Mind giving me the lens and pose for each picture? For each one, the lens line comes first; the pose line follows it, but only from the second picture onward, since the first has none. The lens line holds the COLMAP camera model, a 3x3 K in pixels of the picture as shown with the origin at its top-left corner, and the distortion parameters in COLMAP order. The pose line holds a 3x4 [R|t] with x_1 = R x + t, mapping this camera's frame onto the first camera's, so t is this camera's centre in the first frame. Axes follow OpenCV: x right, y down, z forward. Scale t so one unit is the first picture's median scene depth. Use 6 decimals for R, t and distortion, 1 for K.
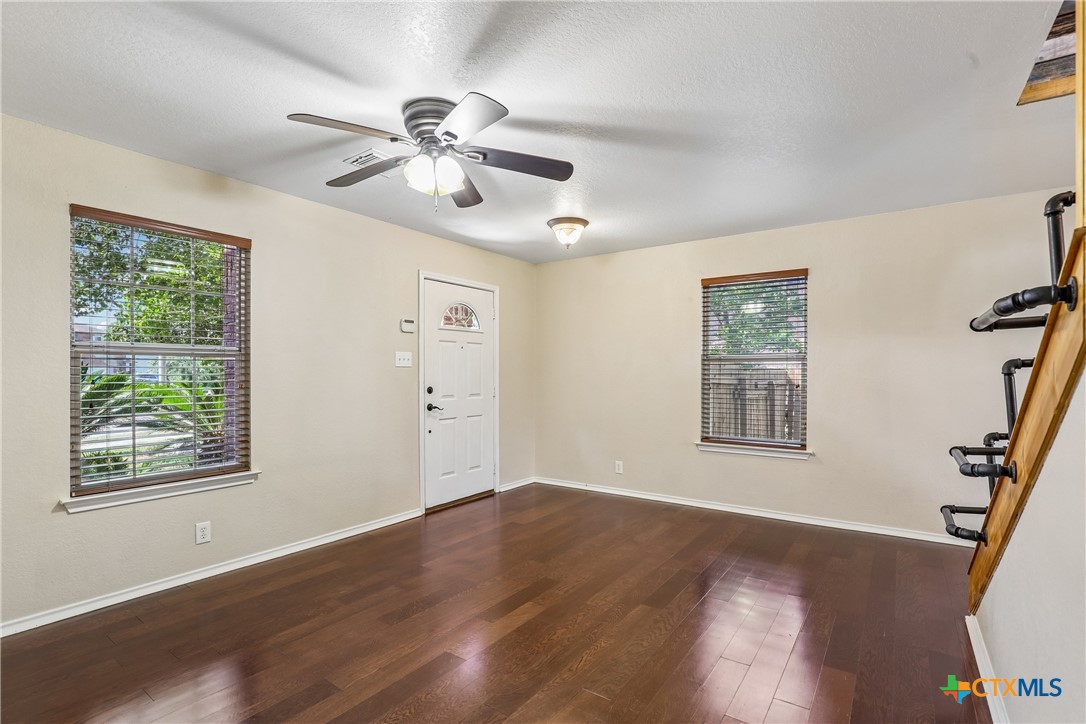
lens RADIAL K [[501.3, 0, 547.2], [0, 501.3, 367.4], [0, 0, 1]] dist [-0.030772, 0.006650]
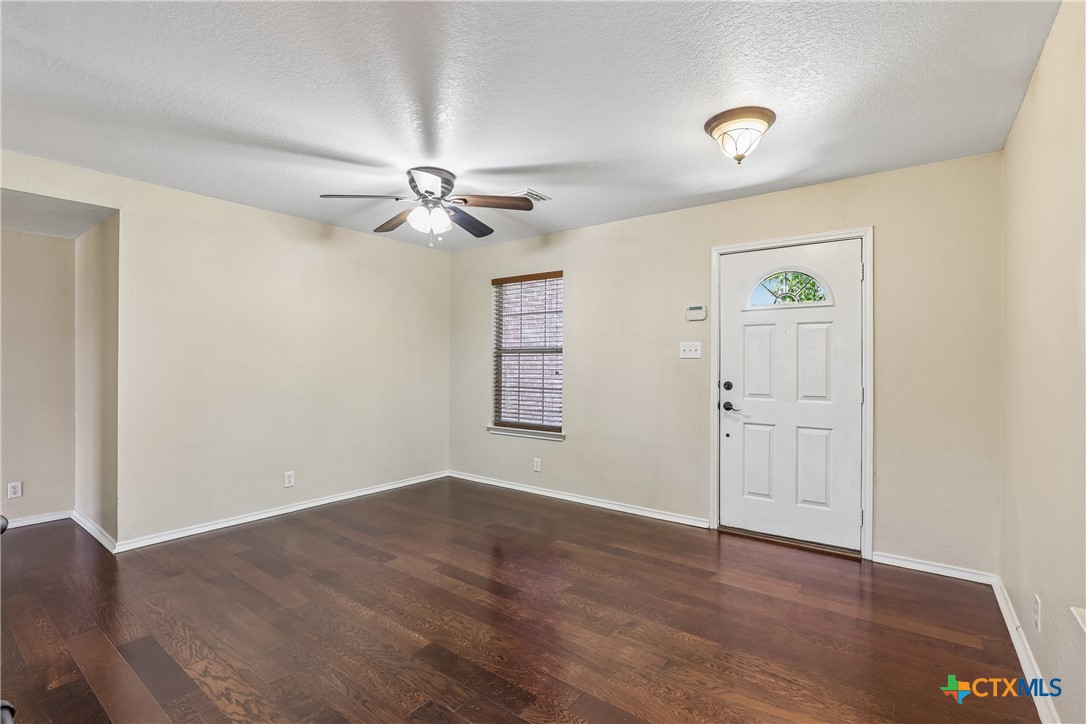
lens RADIAL K [[501.3, 0, 557.9], [0, 501.3, 355.8], [0, 0, 1]] dist [-0.030772, 0.006650]
pose [[-0.013119, -0.013860, -0.999818, 0.611262], [0.003579, 0.999897, -0.013908, 0.005797], [0.999908, -0.003761, -0.013069, 0.732384]]
